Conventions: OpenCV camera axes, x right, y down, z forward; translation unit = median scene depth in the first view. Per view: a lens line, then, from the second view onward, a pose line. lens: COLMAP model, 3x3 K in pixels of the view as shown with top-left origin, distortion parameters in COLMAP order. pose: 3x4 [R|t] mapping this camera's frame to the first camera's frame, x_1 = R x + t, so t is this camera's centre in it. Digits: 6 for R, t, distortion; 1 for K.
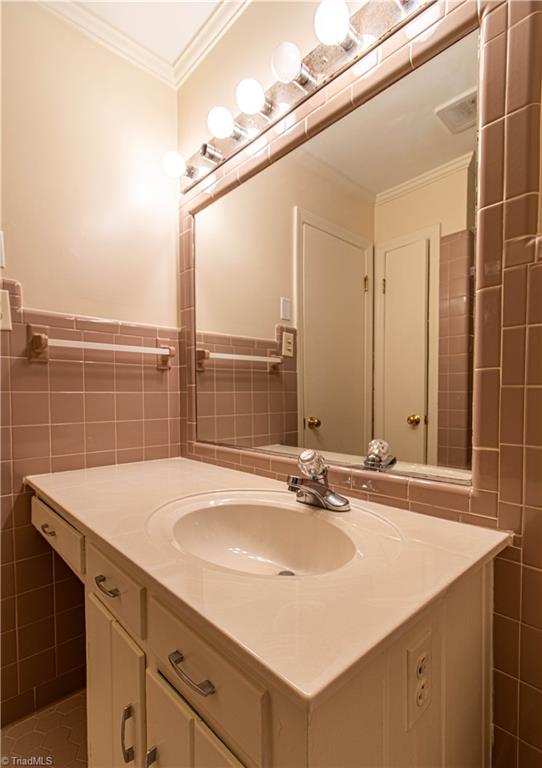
lens RADIAL K [[382.1, 0, 281.0], [0, 382.1, 408.2], [0, 0, 1]] dist [-0.001295, -0.001388]
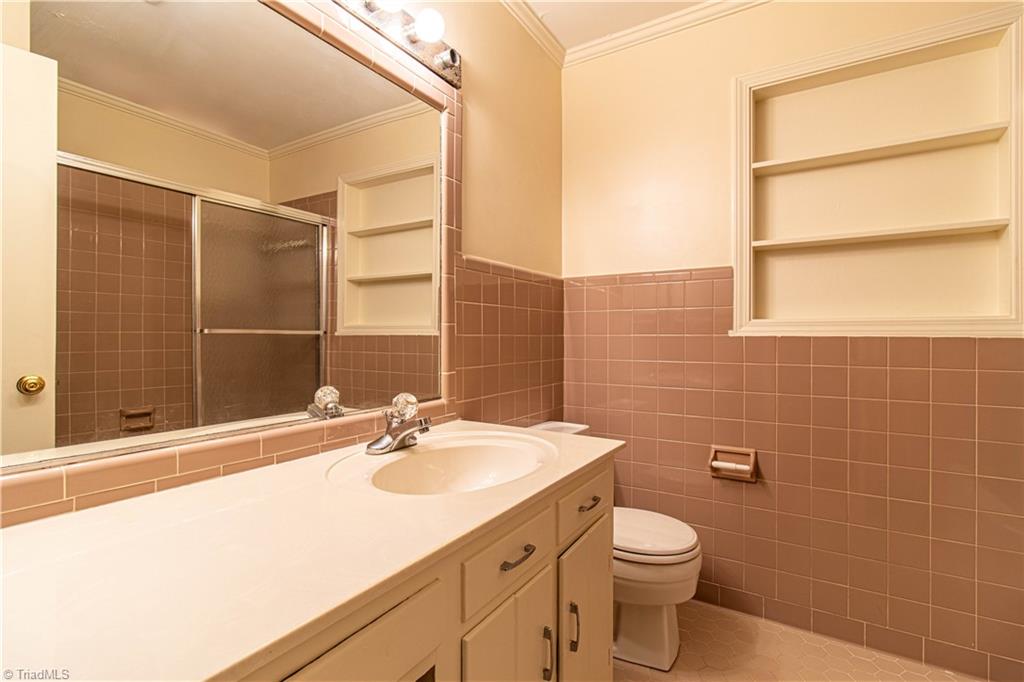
lens RADIAL K [[479.2, 0, 512.1], [0, 479.2, 338.5], [0, 0, 1]] dist [-0.005478, -0.008250]
pose [[-0.263919, 0.002841, 0.964541, -1.473177], [0.036861, 0.999295, 0.007143, -0.044661], [-0.963840, 0.037439, -0.263837, 1.249044]]
